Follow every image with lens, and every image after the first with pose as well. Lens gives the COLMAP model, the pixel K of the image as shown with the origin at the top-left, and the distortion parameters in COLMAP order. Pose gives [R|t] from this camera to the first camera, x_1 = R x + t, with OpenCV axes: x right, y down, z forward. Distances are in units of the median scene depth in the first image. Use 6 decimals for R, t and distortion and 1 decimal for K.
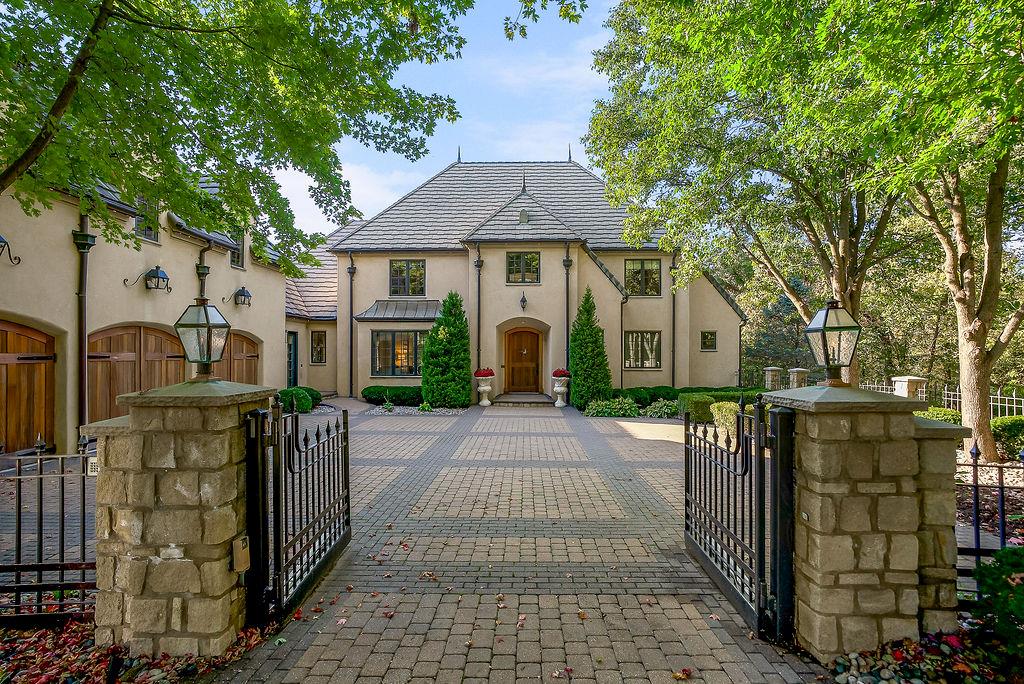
lens RADIAL K [[485.4, 0, 506.5], [0, 485.4, 348.3], [0, 0, 1]] dist [-0.003085, 0.000942]
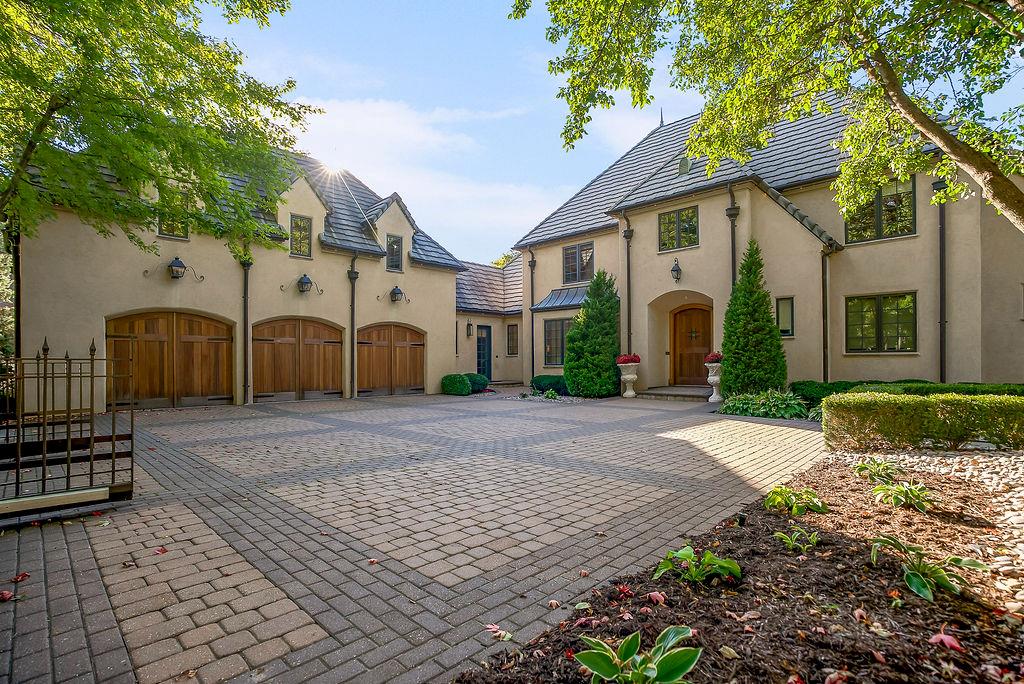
lens RADIAL K [[485.4, 0, 510.3], [0, 485.4, 350.5], [0, 0, 1]] dist [-0.003085, 0.000942]
pose [[0.746366, -0.023046, -0.665136, 0.361406], [0.015746, 0.999732, -0.016970, 0.045130], [0.665349, 0.002193, 0.746529, 0.211517]]
